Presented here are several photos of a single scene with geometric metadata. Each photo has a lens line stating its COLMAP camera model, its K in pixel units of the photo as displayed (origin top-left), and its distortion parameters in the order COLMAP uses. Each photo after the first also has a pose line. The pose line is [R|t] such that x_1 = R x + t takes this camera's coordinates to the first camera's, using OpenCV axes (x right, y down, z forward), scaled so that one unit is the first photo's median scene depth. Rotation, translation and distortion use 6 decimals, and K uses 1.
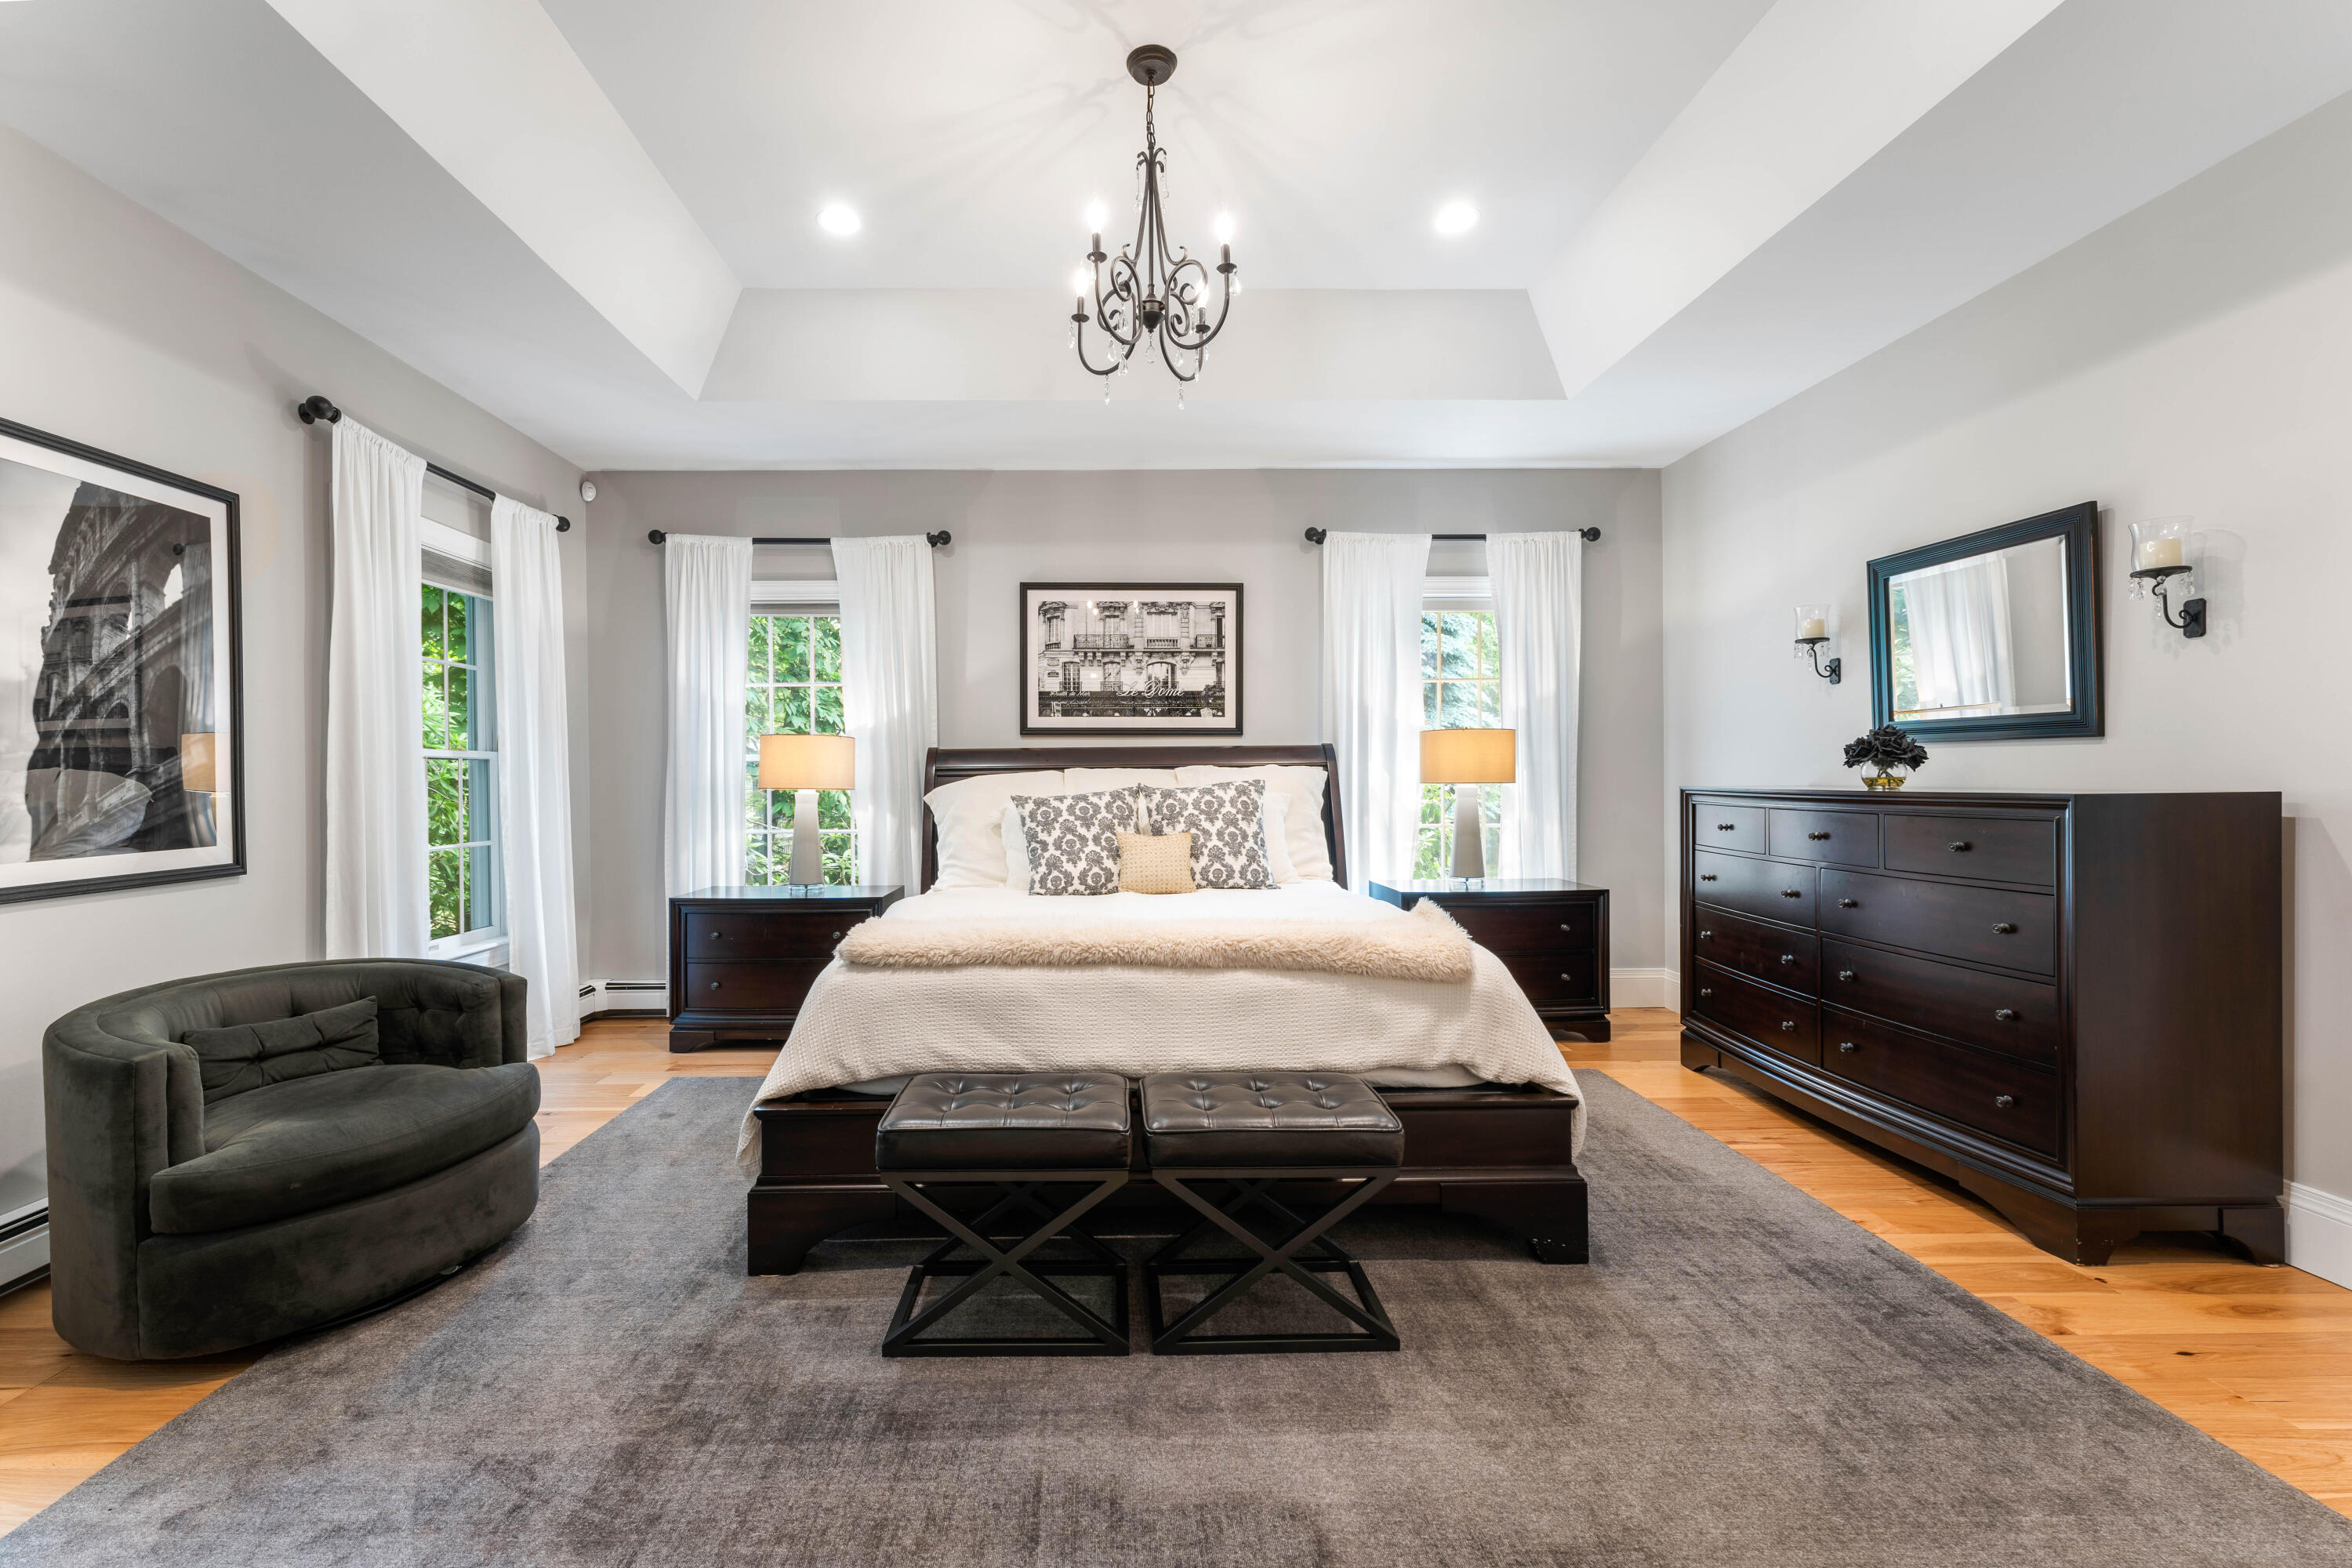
lens RADIAL K [[991.5, 0, 1158.8], [0, 991.5, 793.6], [0, 0, 1]] dist [-0.009738, 0.000274]
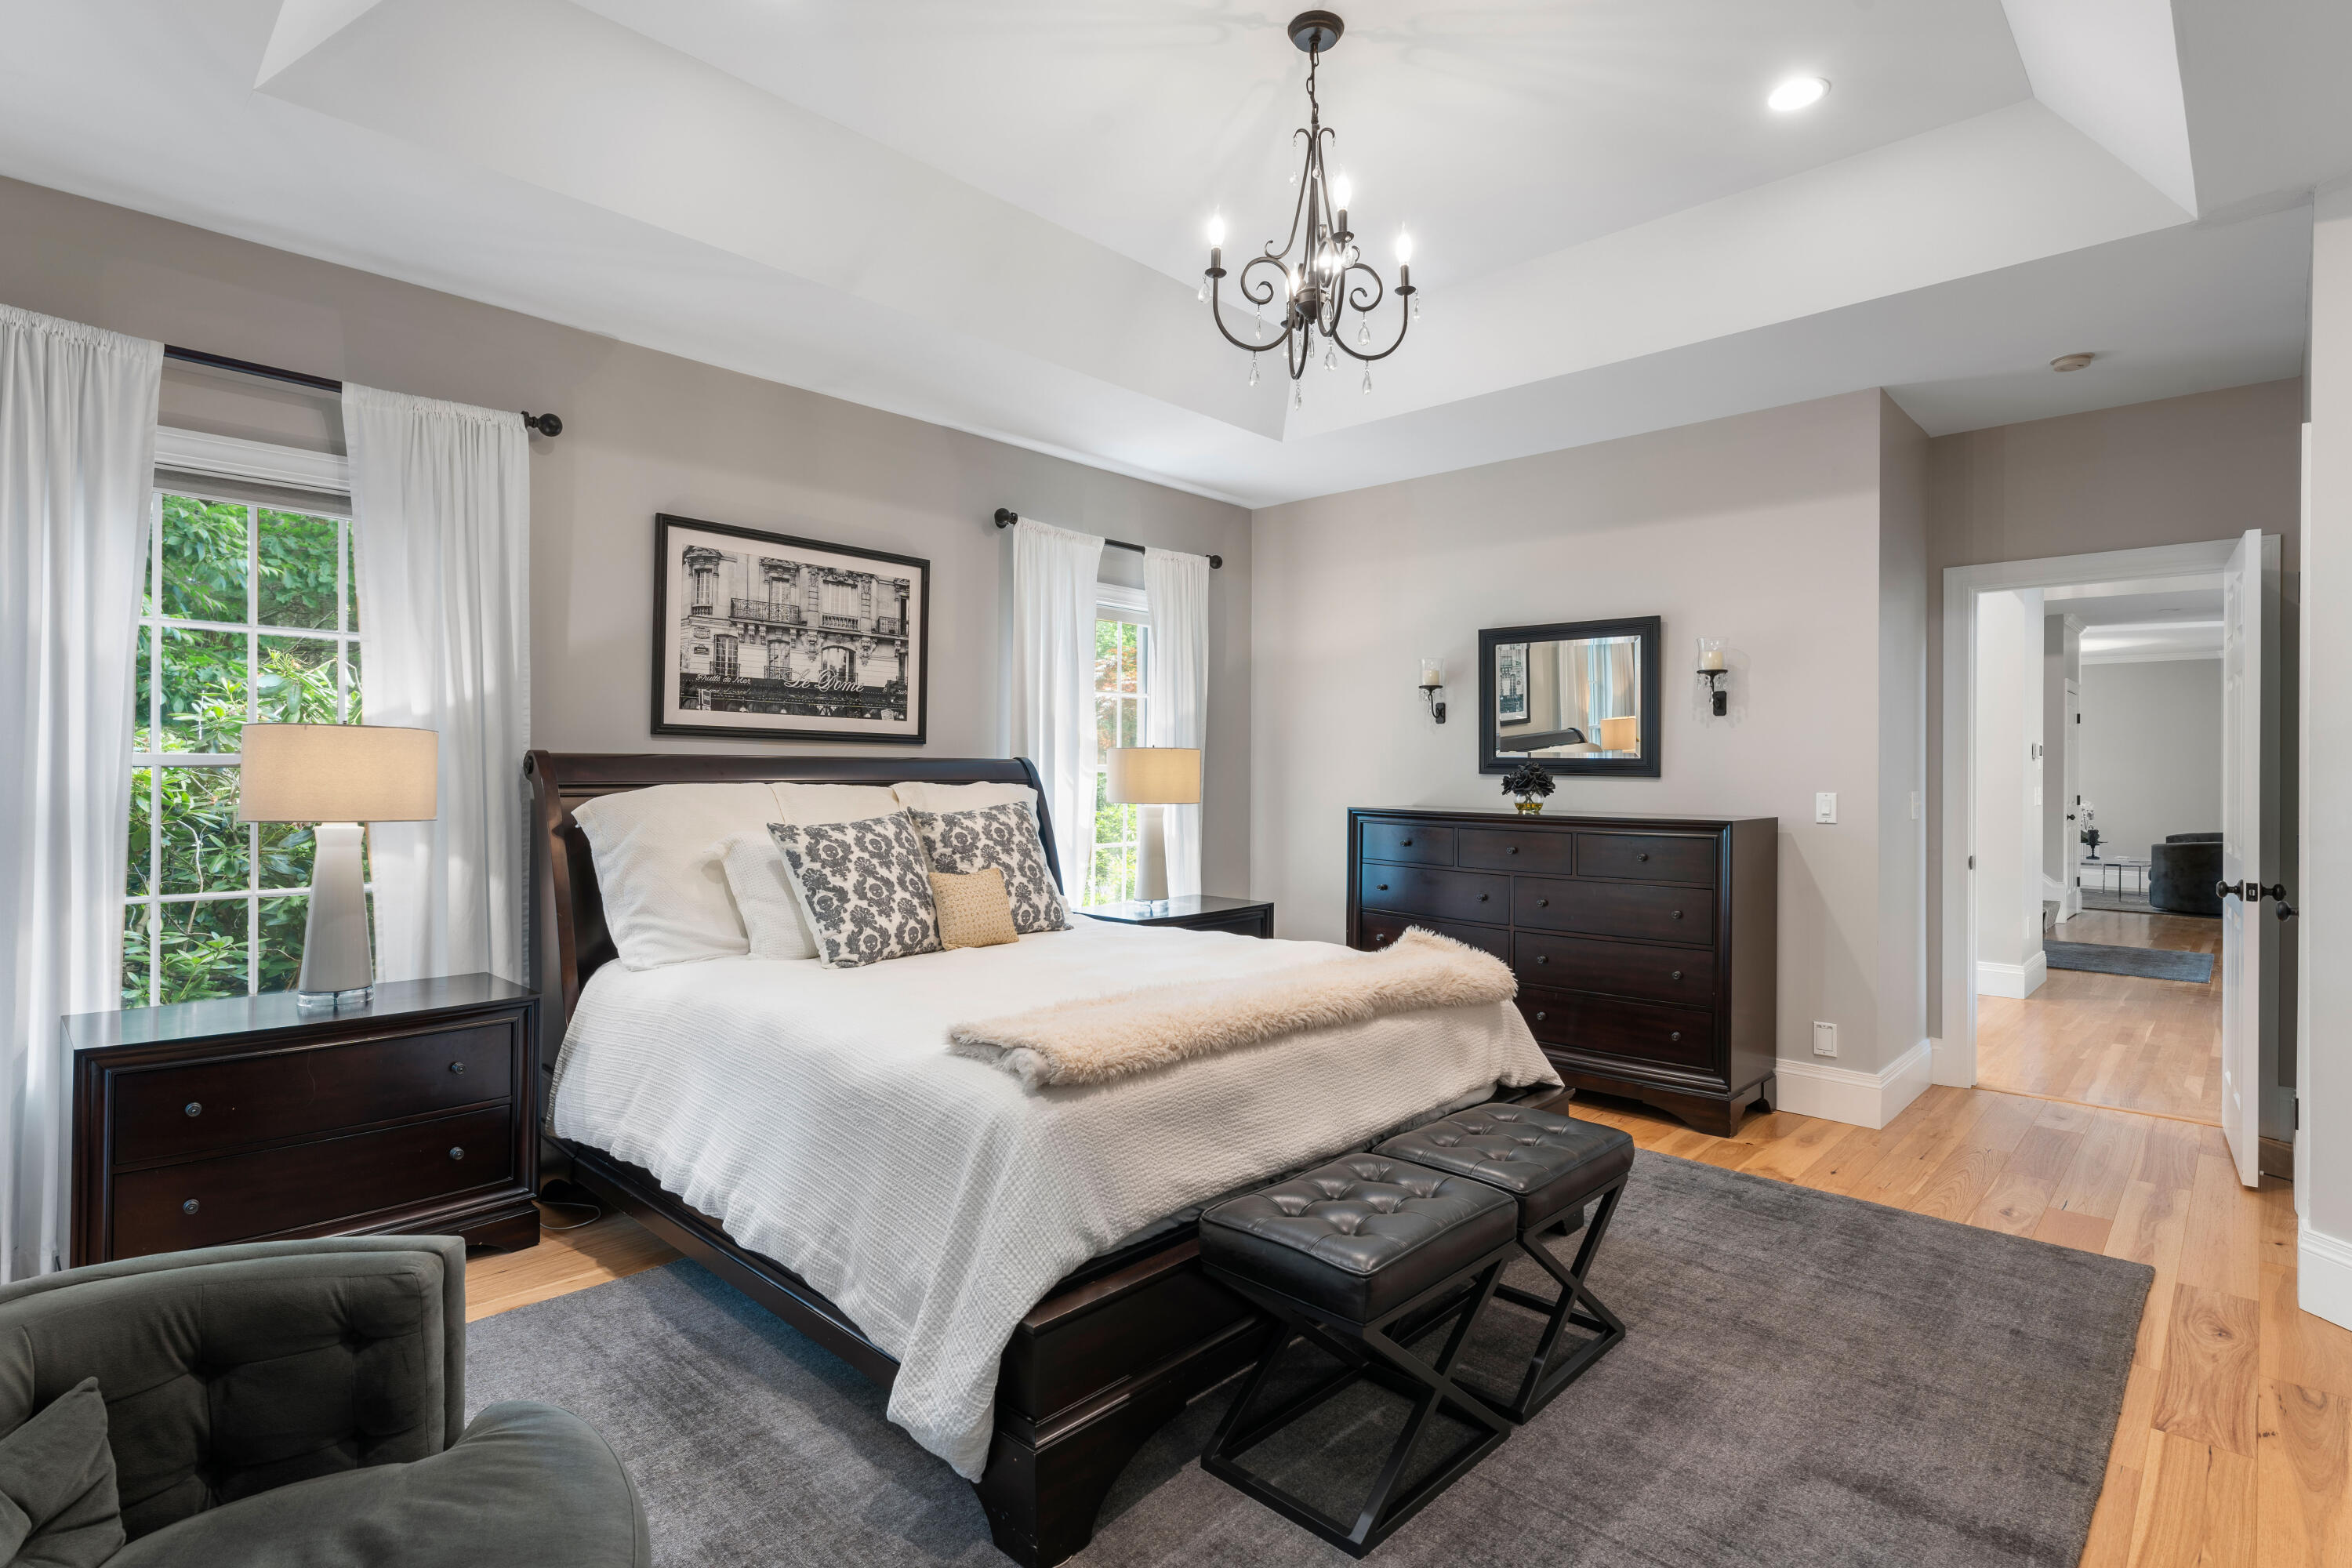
lens RADIAL K [[1123.8, 0, 1167.7], [0, 1123.8, 777.4], [0, 0, 1]] dist [-0.017008, 0.000006]
pose [[0.711029, 0.011215, 0.703073, -0.433271], [-0.003337, 0.999915, -0.012576, -0.020535], [-0.703155, 0.006596, 0.711006, 0.197952]]
